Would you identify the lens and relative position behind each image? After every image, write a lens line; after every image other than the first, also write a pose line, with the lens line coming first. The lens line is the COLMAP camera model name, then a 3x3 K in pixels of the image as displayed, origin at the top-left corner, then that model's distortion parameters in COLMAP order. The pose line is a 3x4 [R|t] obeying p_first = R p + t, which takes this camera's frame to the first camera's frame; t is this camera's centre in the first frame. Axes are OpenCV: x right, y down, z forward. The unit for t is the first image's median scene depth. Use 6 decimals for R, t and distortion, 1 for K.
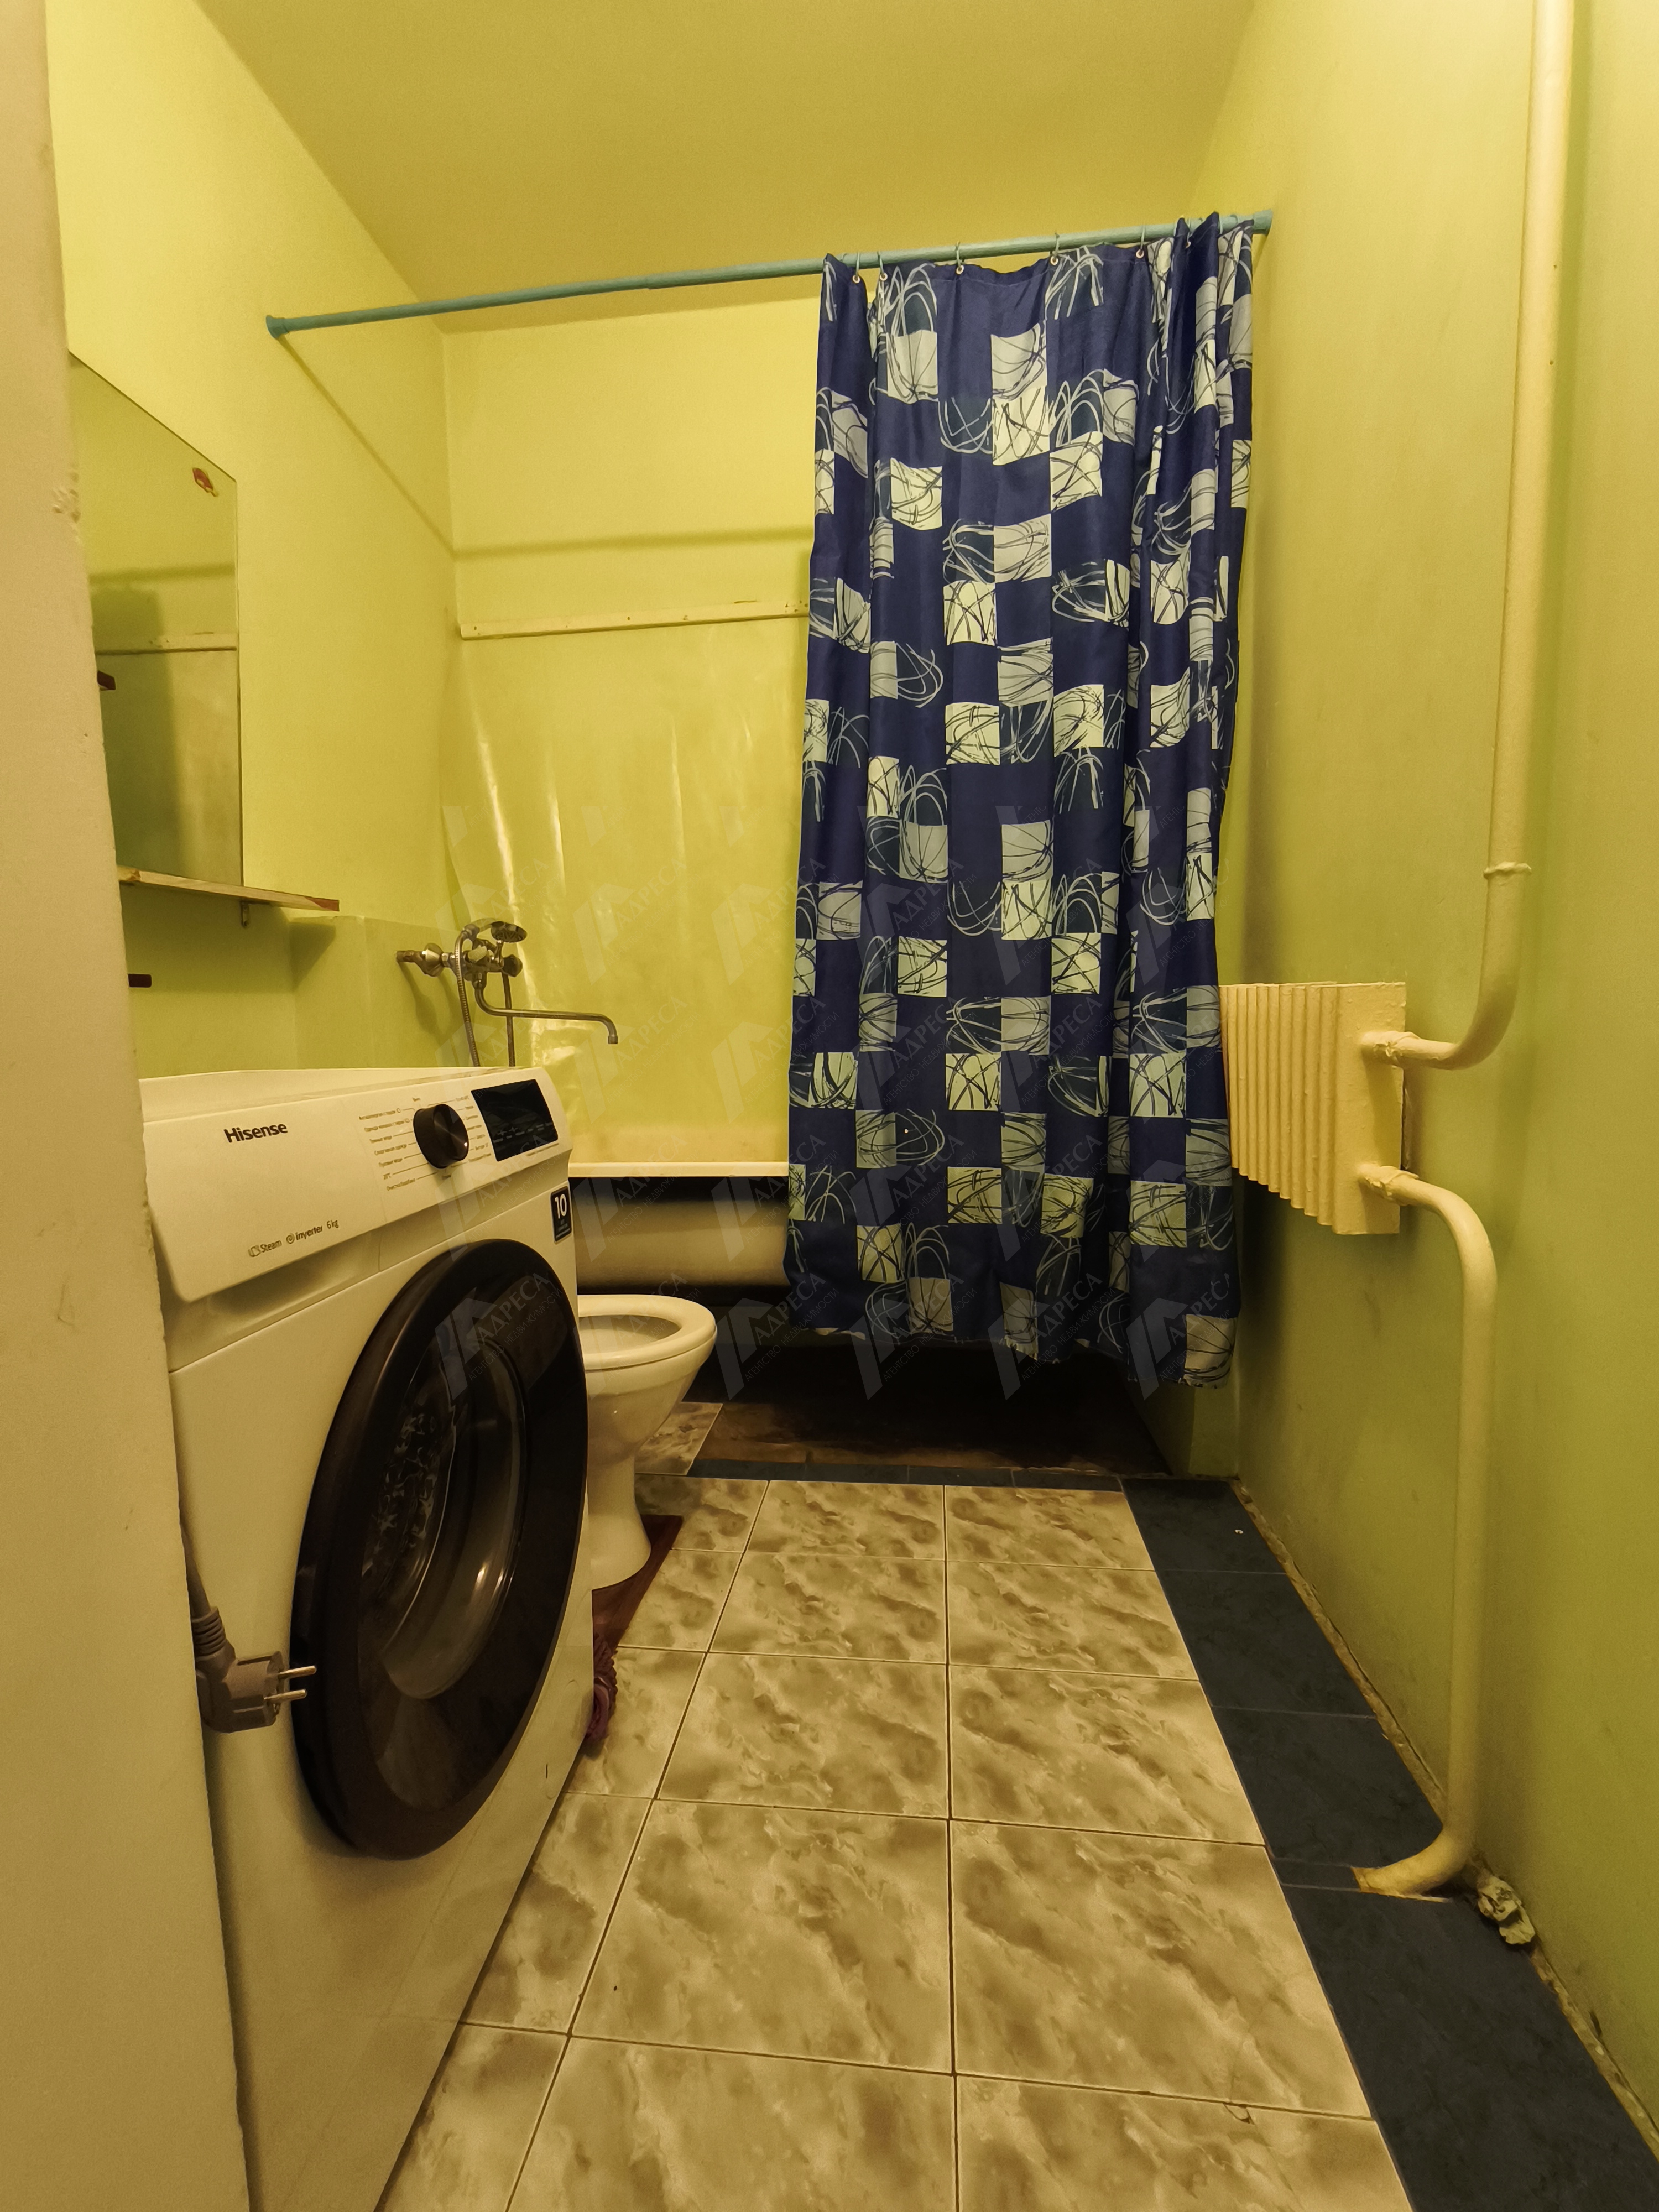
lens RADIAL K [[972.9, 0, 827.5], [0, 972.9, 1127.6], [0, 0, 1]] dist [-0.000883, -0.000547]
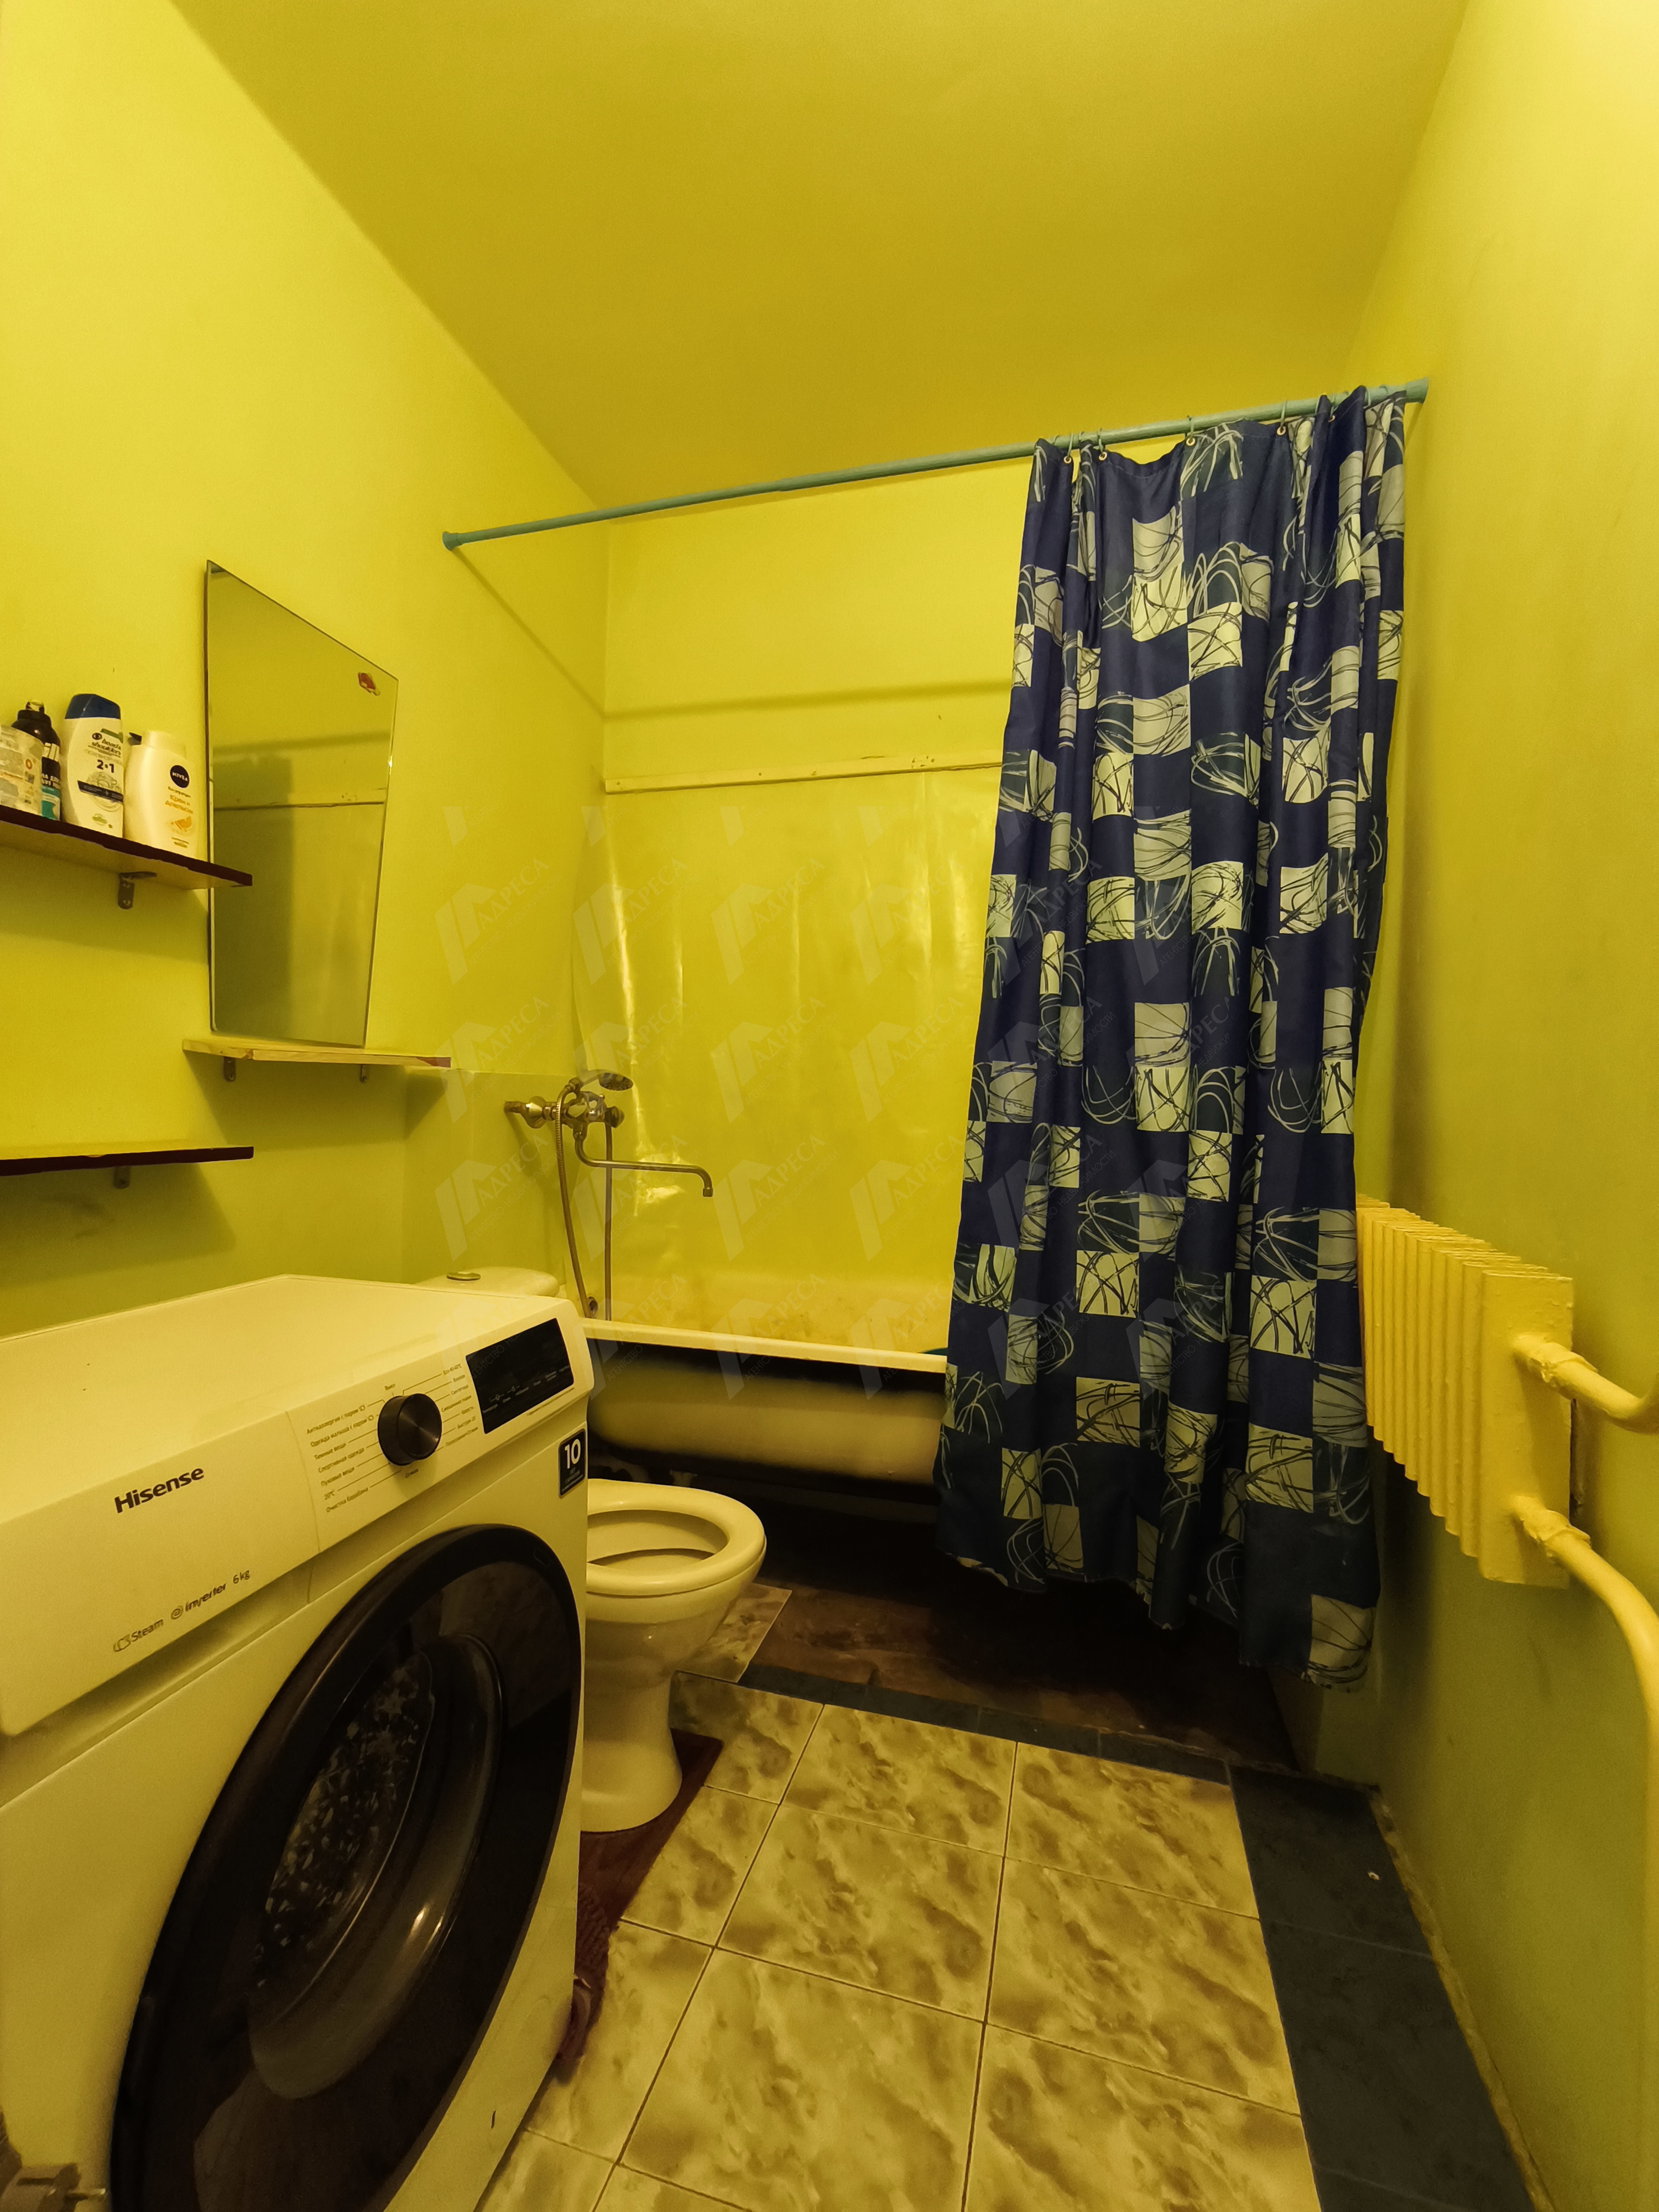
lens RADIAL K [[964.5, 0, 821.1], [0, 964.5, 1107.8], [0, 0, 1]] dist [0.001638, -0.000854]
pose [[0.984746, 0.047177, -0.167481, 0.068020], [-0.062952, 0.993935, -0.090166, -0.120951], [0.162212, 0.099333, 0.981744, 0.059304]]
